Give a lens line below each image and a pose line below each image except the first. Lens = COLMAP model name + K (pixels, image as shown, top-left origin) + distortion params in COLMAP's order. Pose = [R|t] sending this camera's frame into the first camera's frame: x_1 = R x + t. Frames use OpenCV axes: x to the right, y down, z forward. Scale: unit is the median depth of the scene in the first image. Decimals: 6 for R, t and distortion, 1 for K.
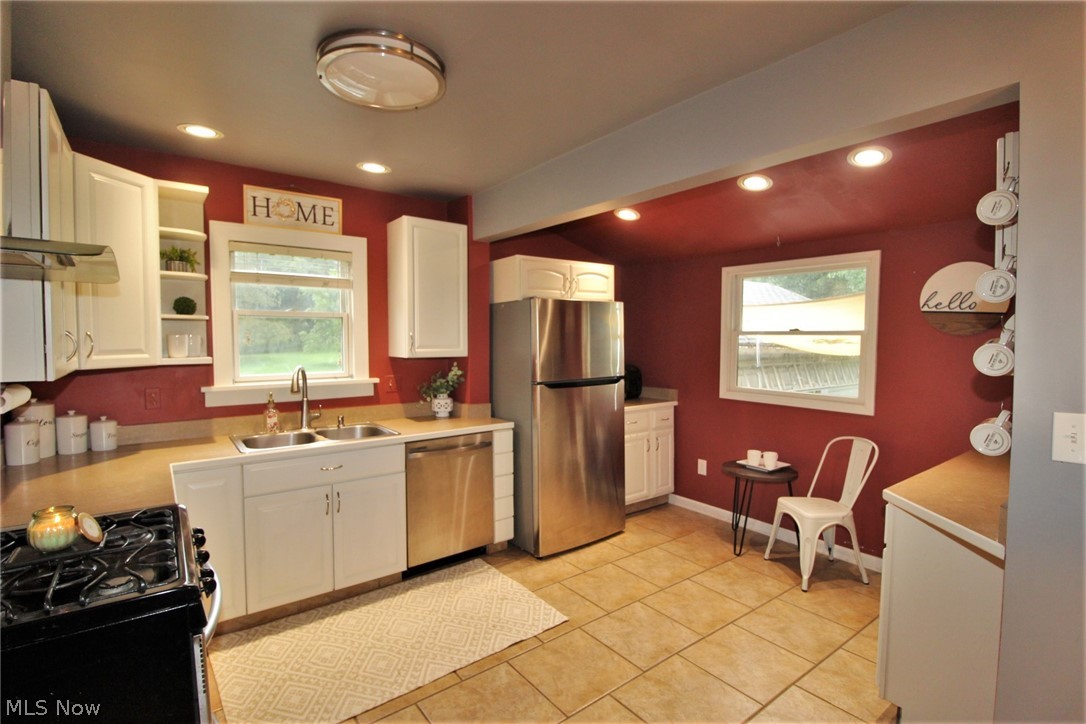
lens RADIAL K [[518.4, 0, 543.0], [0, 518.4, 362.0], [0, 0, 1]] dist [-0.000006, -0.010707]
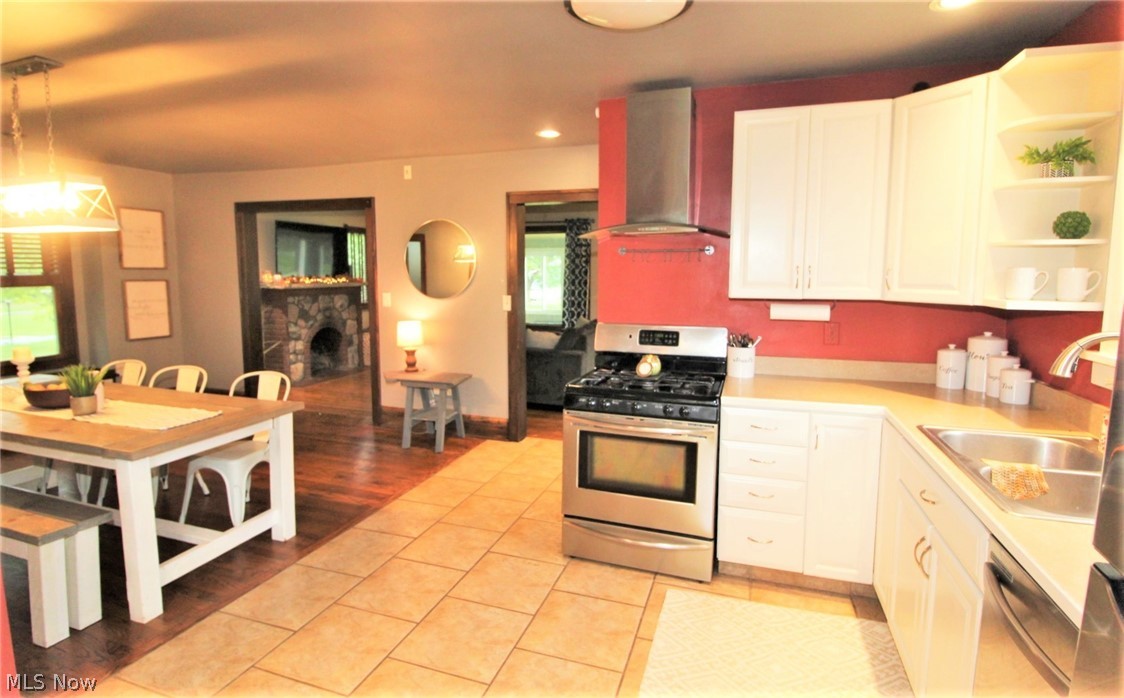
lens RADIAL K [[547.2, 0, 563.9], [0, 547.2, 329.6], [0, 0, 1]] dist [-0.000366, -0.025379]
pose [[-0.829238, 0.055084, -0.556174, 0.200863], [-0.029334, 0.989470, 0.141735, -0.043241], [0.558125, 0.133847, -0.818890, 1.005317]]
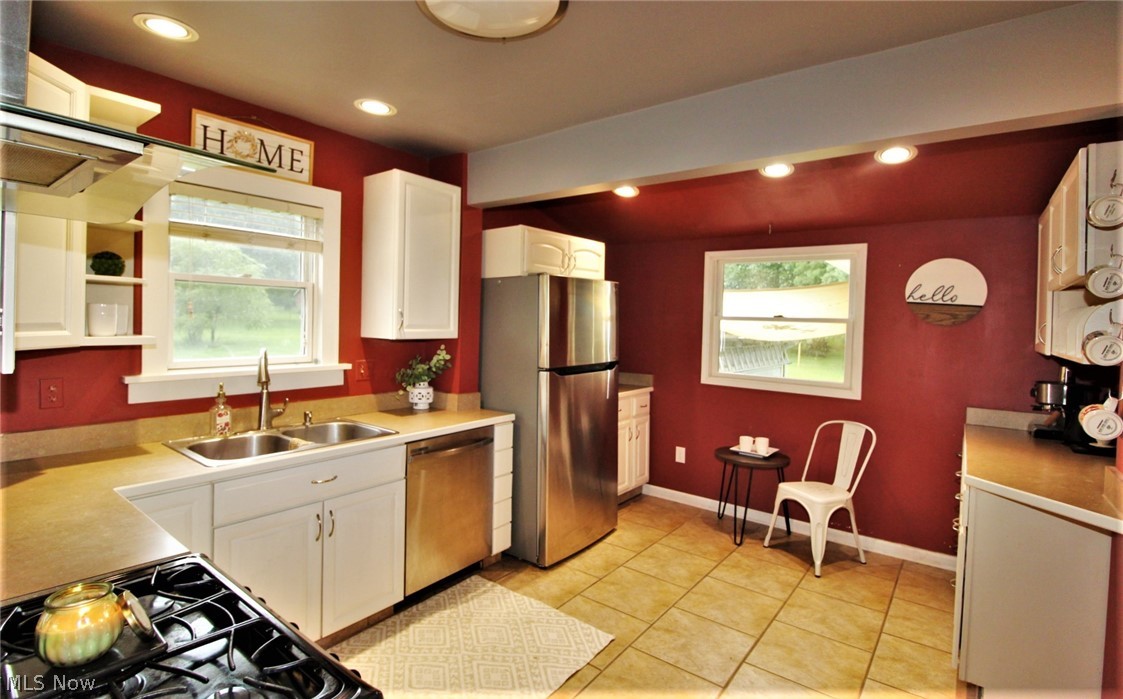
lens RADIAL K [[538.4, 0, 556.9], [0, 538.4, 328.1], [0, 0, 1]] dist [-0.010804, -0.000453]
pose [[0.965899, 0.017816, 0.258304, -0.228245], [-0.010356, 0.999490, -0.030213, -0.002439], [-0.258711, 0.026508, 0.965591, 0.099255]]
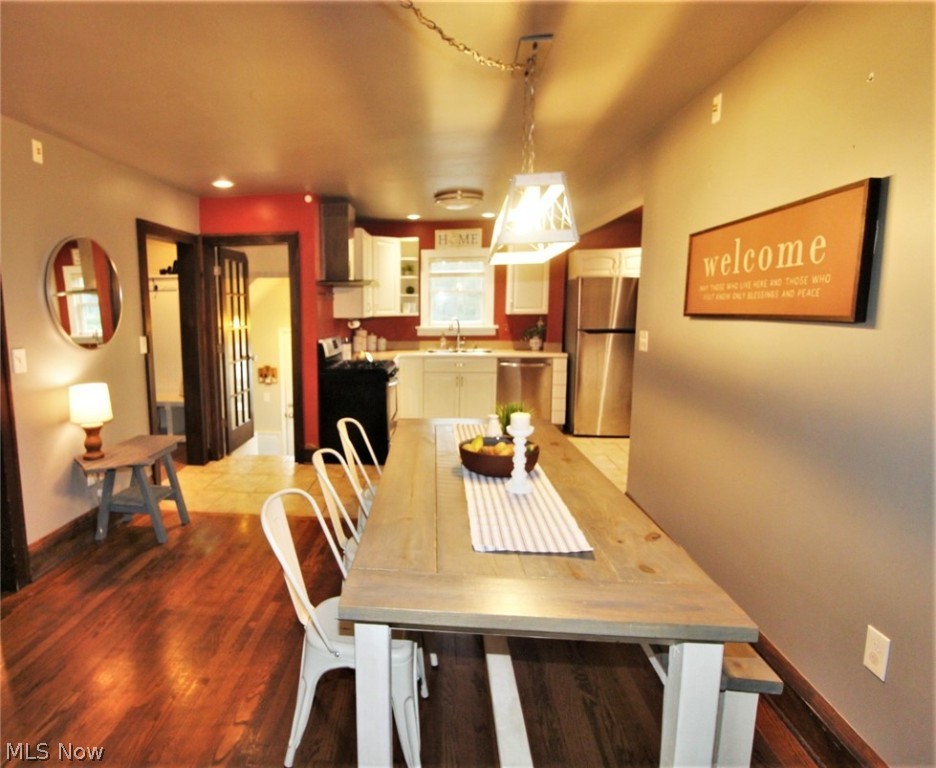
lens RADIAL K [[552.1, 0, 359.3], [0, 552.1, 382.4], [0, 0, 1]] dist [0.042337, -0.000084]
pose [[0.691227, 0.091806, -0.716783, 0.777862], [-0.019330, 0.993891, 0.108657, 0.028372], [0.722379, -0.061252, 0.688779, -0.720932]]
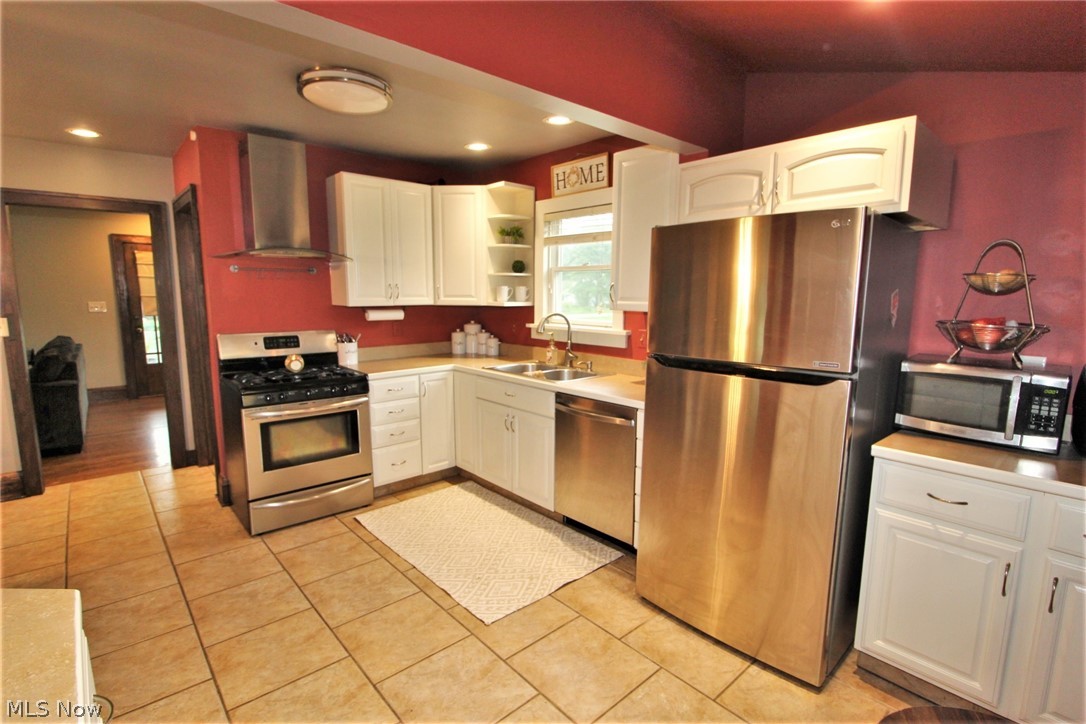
lens RADIAL K [[508.3, 0, 543.0], [0, 508.3, 362.0], [0, 0, 1]] dist [-0.003716, -0.011579]
pose [[0.086143, 0.138486, -0.986611, 0.630762], [-0.052974, 0.989528, 0.134270, -0.031187], [0.994873, 0.040698, 0.092577, 0.778405]]
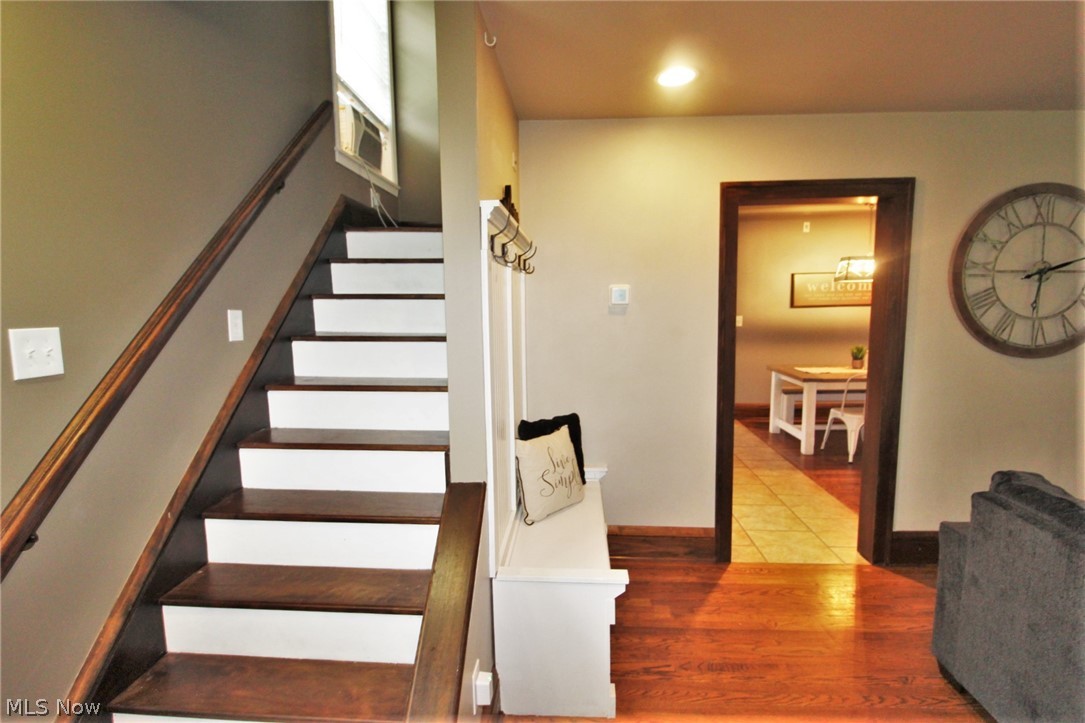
lens RADIAL K [[517.9, 0, 542.5], [0, 517.9, 361.5], [0, 0, 1]] dist [-0.000006, -0.010707]
pose [[0.661391, -0.094600, 0.744051, -1.480411], [0.041961, 0.995127, 0.089223, 0.004348], [-0.748866, -0.027790, 0.662138, -0.343889]]
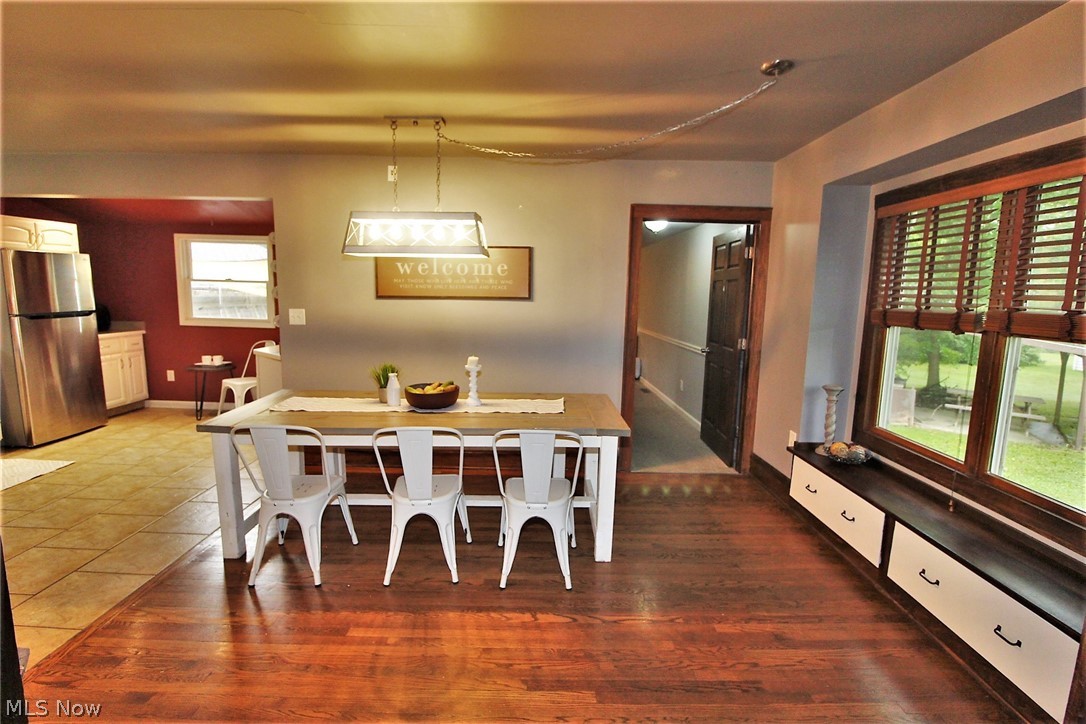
lens RADIAL K [[518.4, 0, 543.0], [0, 518.4, 362.0], [0, 0, 1]] dist [-0.000006, -0.010707]
pose [[0.613863, -0.094209, 0.783771, -0.214037], [0.014566, 0.994036, 0.108075, 0.036078], [-0.789278, -0.054927, 0.611574, -0.828051]]
